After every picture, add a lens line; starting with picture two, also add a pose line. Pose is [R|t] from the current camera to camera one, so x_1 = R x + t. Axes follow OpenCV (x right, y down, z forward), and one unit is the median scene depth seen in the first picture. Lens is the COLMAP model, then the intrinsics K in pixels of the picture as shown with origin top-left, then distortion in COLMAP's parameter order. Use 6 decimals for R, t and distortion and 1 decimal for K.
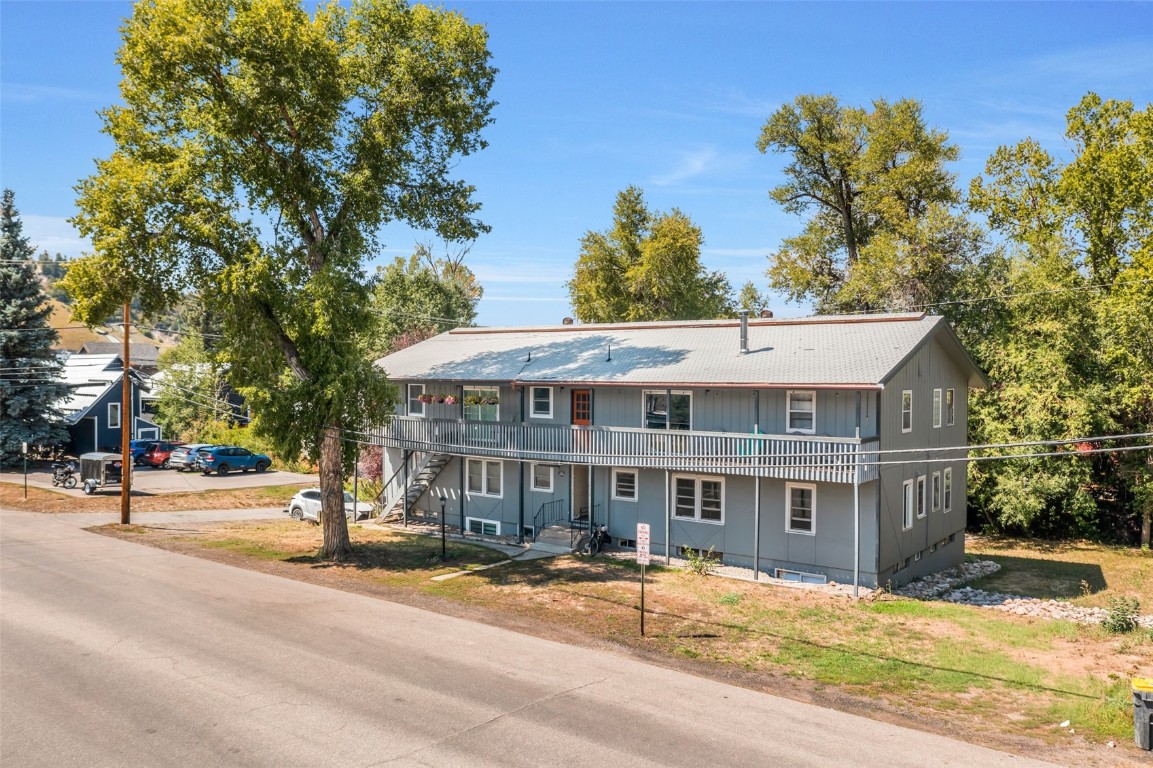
lens RADIAL K [[896.0, 0, 574.0], [0, 896.0, 386.8], [0, 0, 1]] dist [-0.031067, 0.003476]
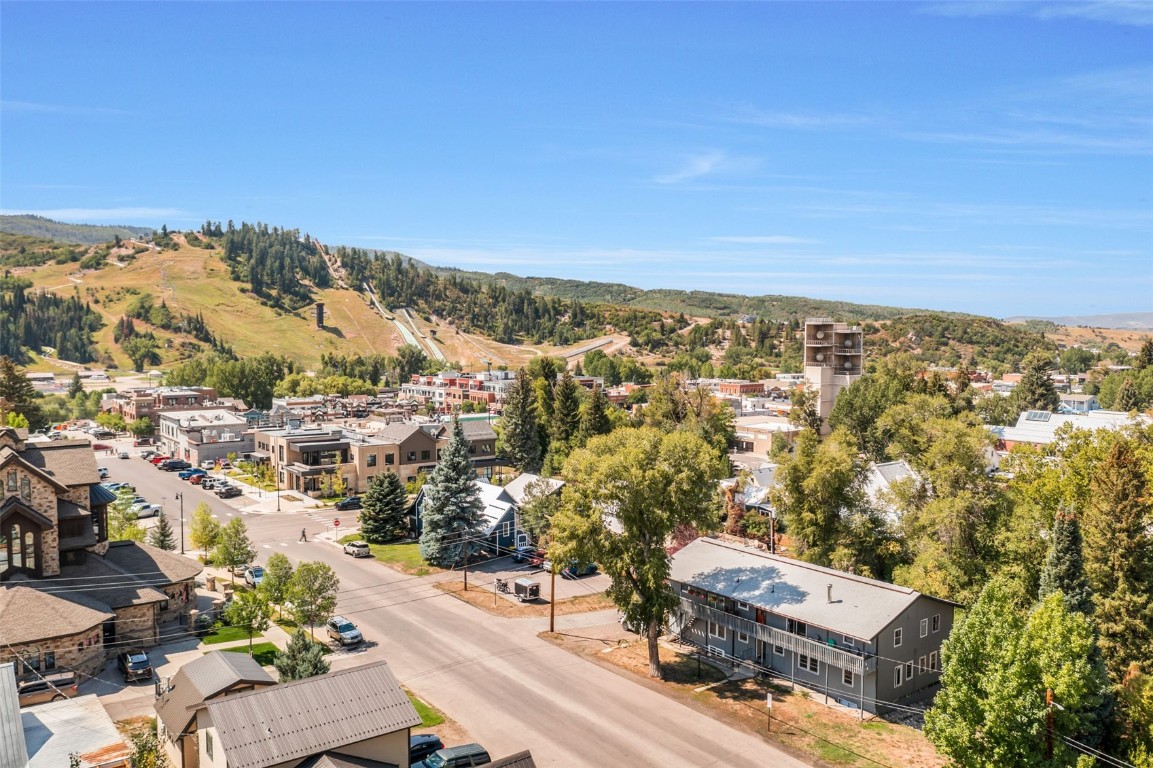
lens RADIAL K [[896.0, 0, 574.0], [0, 896.0, 386.8], [0, 0, 1]] dist [-0.031067, 0.003476]
pose [[0.963891, 0.012238, -0.266015, 0.157115], [0.000514, 0.998856, 0.047816, -0.693889], [0.266296, -0.046226, 0.962782, -1.350153]]
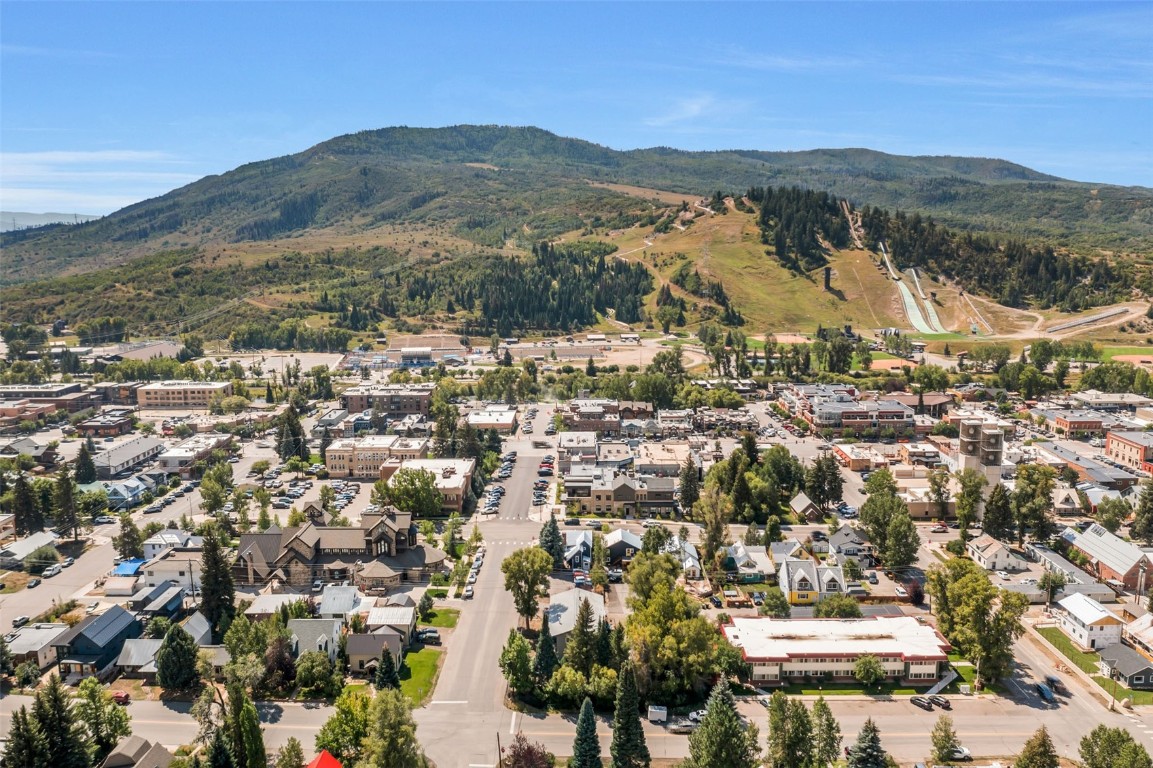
lens RADIAL K [[896.0, 0, 574.0], [0, 896.0, 386.8], [0, 0, 1]] dist [-0.031067, 0.003476]
pose [[0.596359, 0.125277, -0.792882, 5.090790], [0.003285, 0.987358, 0.158475, -2.755786], [0.802711, -0.097112, 0.588408, -2.625802]]
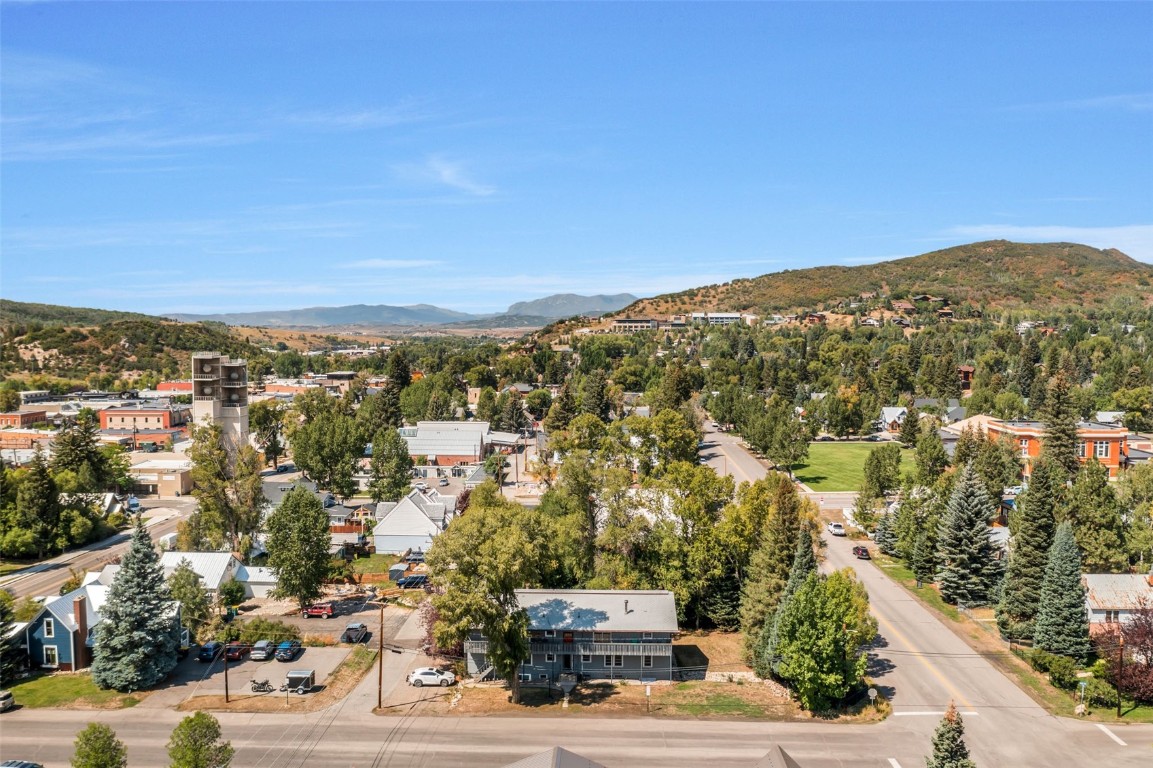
lens RADIAL K [[896.0, 0, 574.0], [0, 896.0, 386.8], [0, 0, 1]] dist [-0.031067, 0.003476]
pose [[0.815704, -0.041716, 0.576964, -1.764980], [0.010869, 0.998326, 0.056815, -1.025327], [-0.578368, -0.040073, 0.814791, -1.467634]]
